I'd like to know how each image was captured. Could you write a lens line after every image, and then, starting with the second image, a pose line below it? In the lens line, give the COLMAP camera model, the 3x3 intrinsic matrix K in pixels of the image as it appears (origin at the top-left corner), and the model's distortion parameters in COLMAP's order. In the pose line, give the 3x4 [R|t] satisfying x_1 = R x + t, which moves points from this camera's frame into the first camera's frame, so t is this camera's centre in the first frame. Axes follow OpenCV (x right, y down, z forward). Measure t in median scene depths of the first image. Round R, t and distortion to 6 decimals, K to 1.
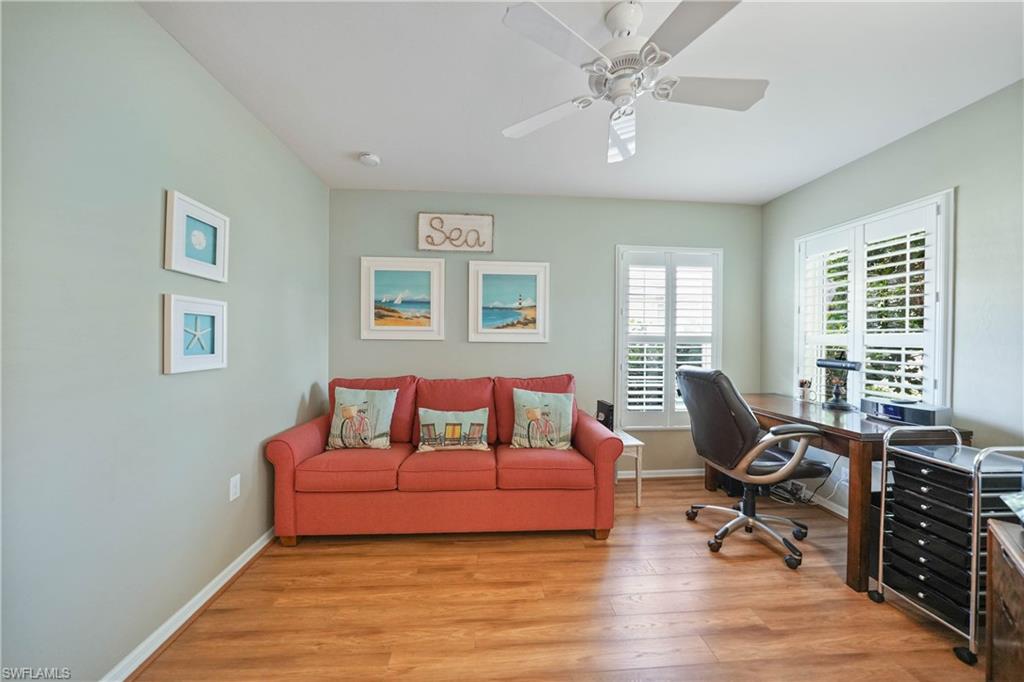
lens RADIAL K [[358.3, 0, 517.4], [0, 358.3, 341.2], [0, 0, 1]] dist [-0.025081, 0.006201]
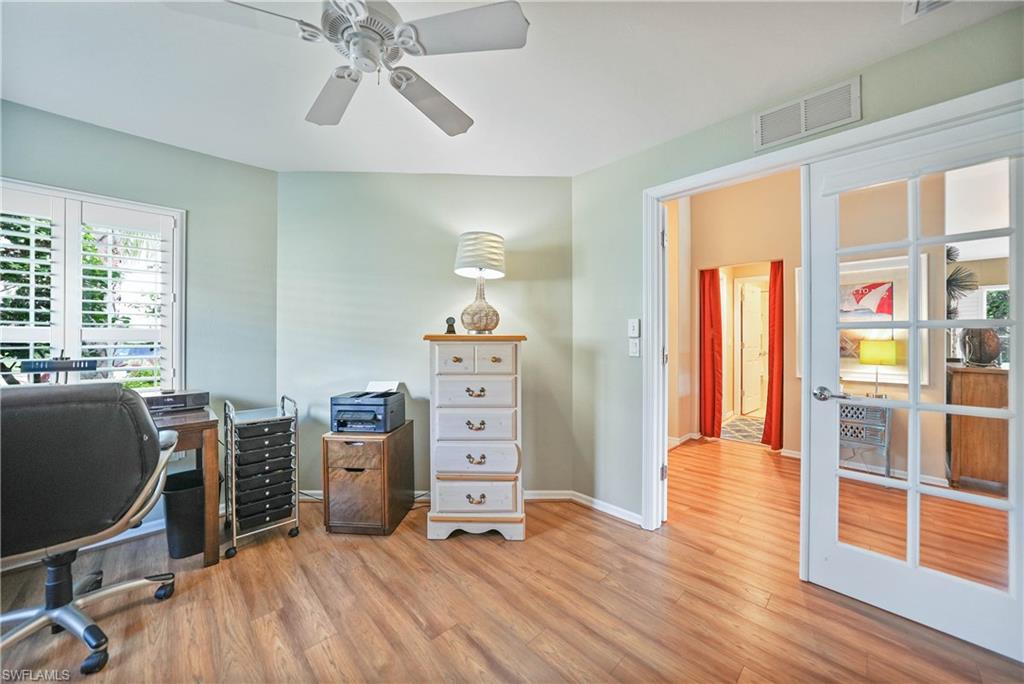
lens RADIAL K [[358.3, 0, 505.0], [0, 358.3, 338.5], [0, 0, 1]] dist [-0.025081, 0.006201]
pose [[-0.627354, -0.003503, 0.778727, -0.344064], [0.005057, 0.999950, 0.008572, 0.003576], [-0.778718, 0.009315, -0.627305, 0.751811]]
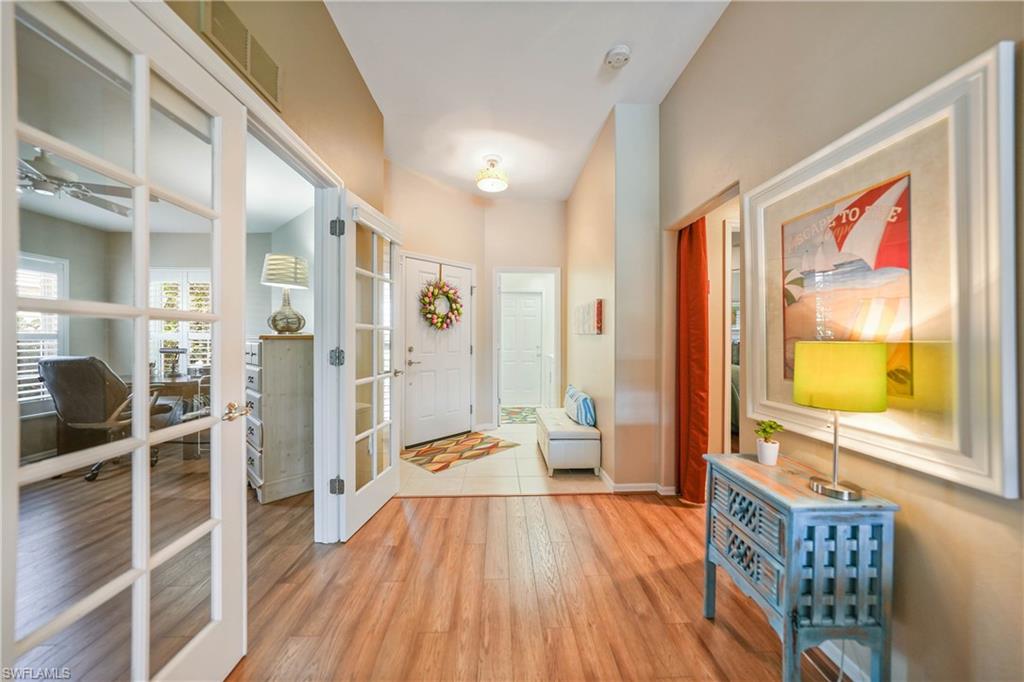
lens RADIAL K [[358.3, 0, 518.6], [0, 358.3, 334.3], [0, 0, 1]] dist [-0.025081, 0.006201]
pose [[0.042656, -0.004346, 0.999080, -0.708543], [0.014899, 0.999882, 0.003713, 0.007472], [-0.998979, 0.014727, 0.042715, -0.730626]]
